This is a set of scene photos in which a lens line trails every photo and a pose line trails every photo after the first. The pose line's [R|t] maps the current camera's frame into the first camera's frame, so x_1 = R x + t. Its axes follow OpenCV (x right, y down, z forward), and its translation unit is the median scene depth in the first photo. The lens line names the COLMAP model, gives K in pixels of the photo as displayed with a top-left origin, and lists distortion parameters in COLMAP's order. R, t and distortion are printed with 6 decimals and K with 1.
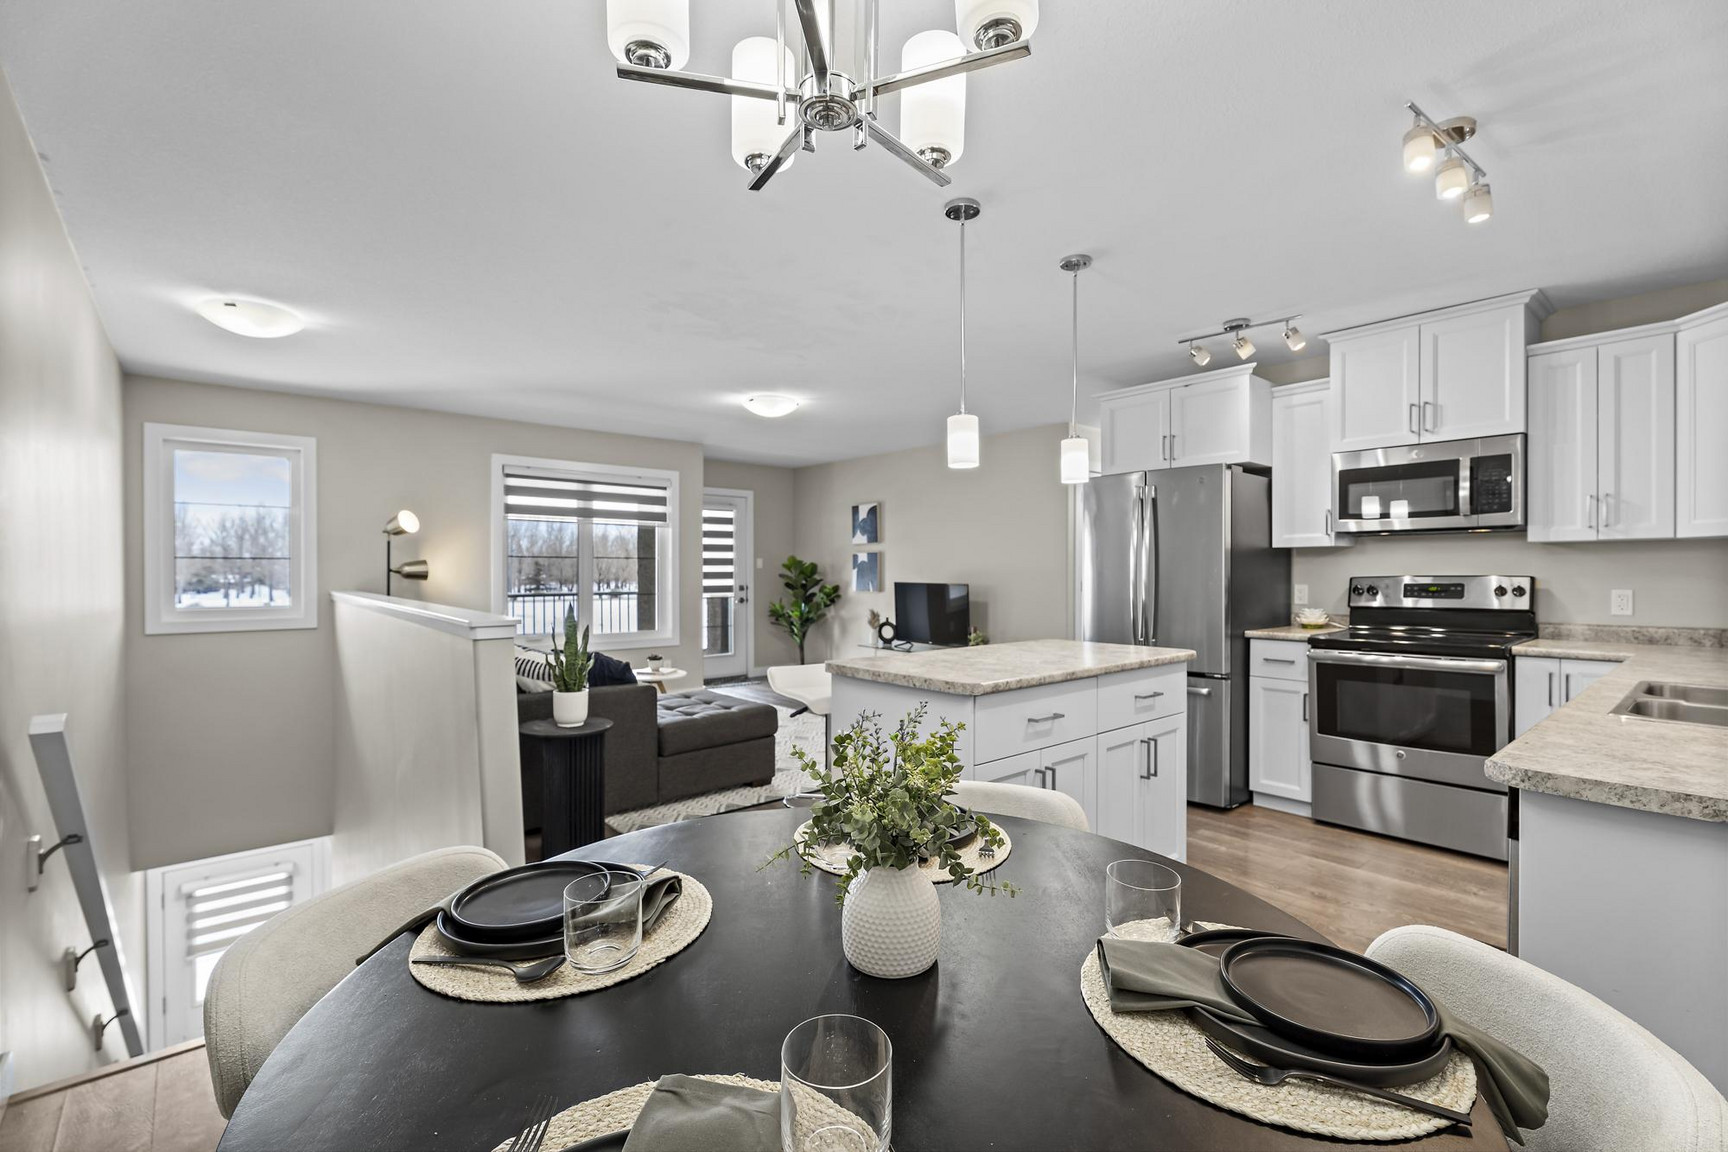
lens RADIAL K [[782.0, 0, 870.6], [0, 782.0, 583.3], [0, 0, 1]] dist [0.004252, -0.000103]
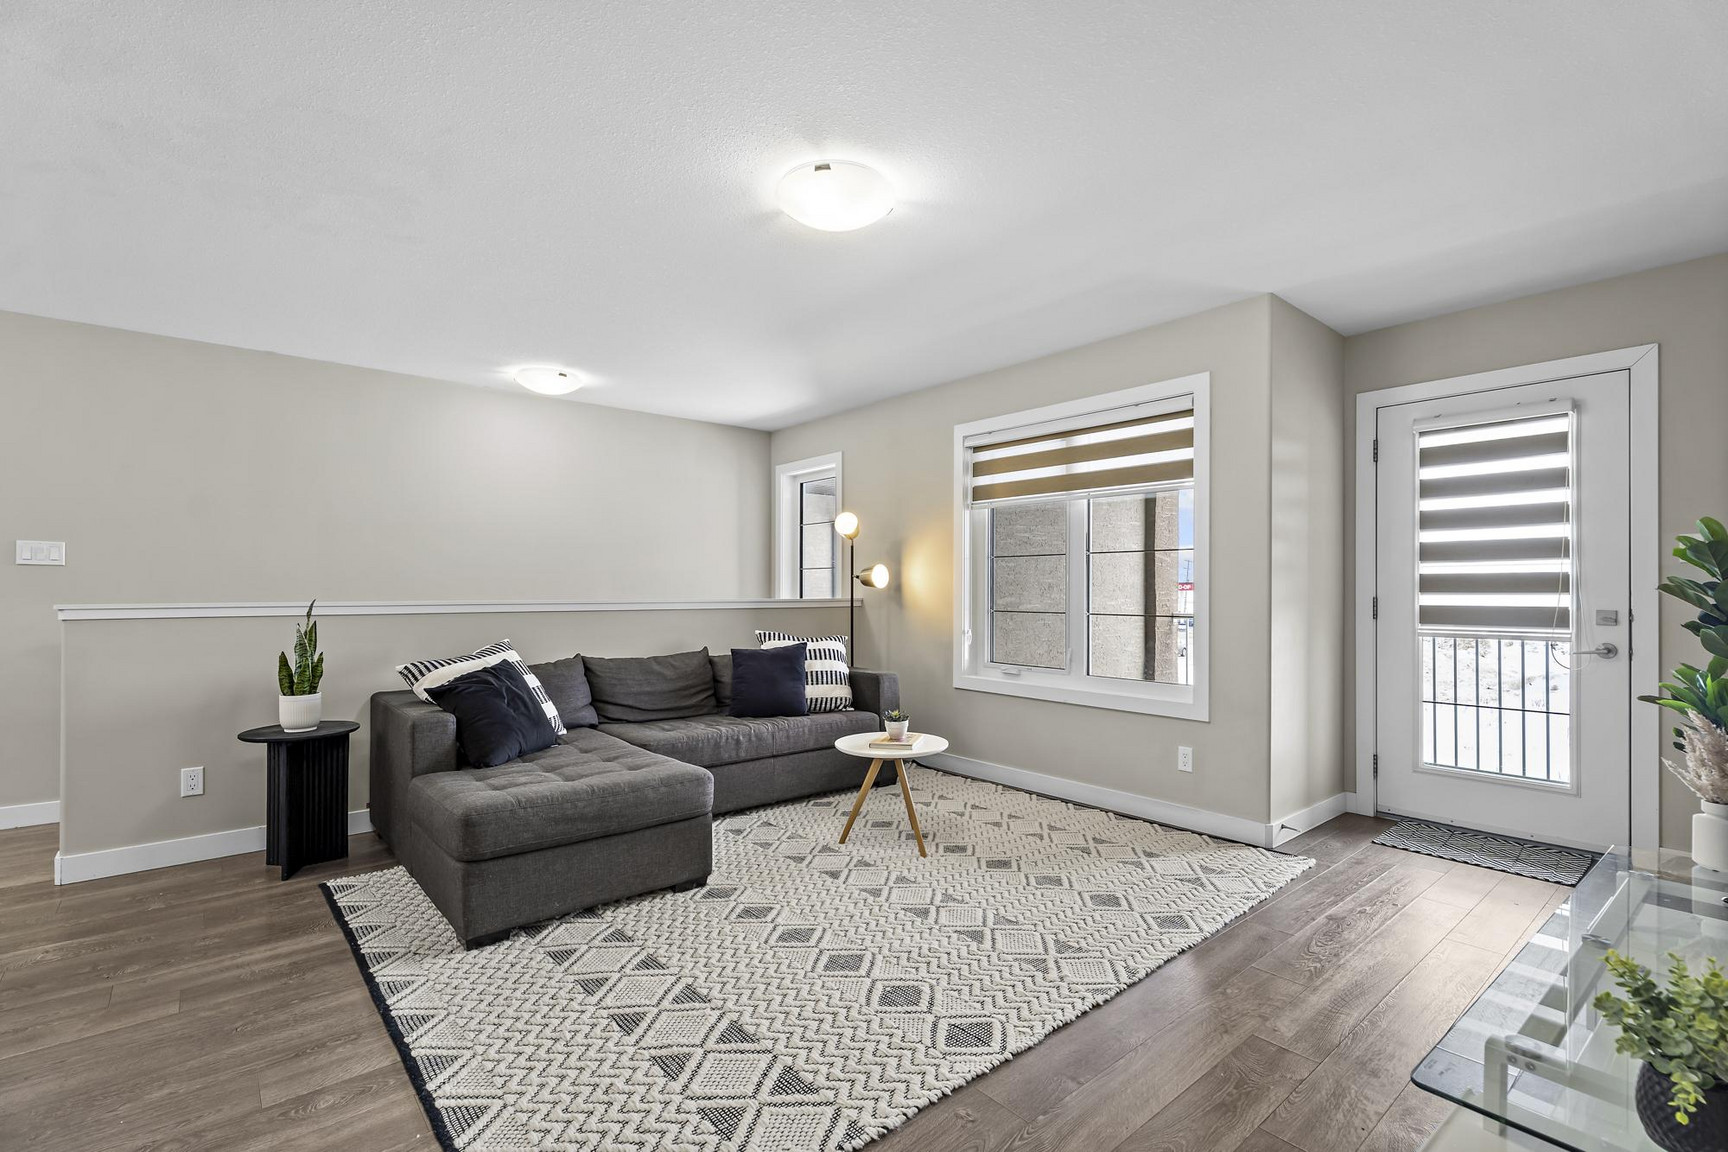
lens RADIAL K [[782.0, 0, 870.6], [0, 782.0, 583.3], [0, 0, 1]] dist [0.004252, -0.000103]
pose [[0.015490, -0.005595, -0.999864, 0.241881], [-0.011750, 0.999914, -0.005778, -0.004772], [0.999811, 0.011838, 0.015422, 0.786613]]
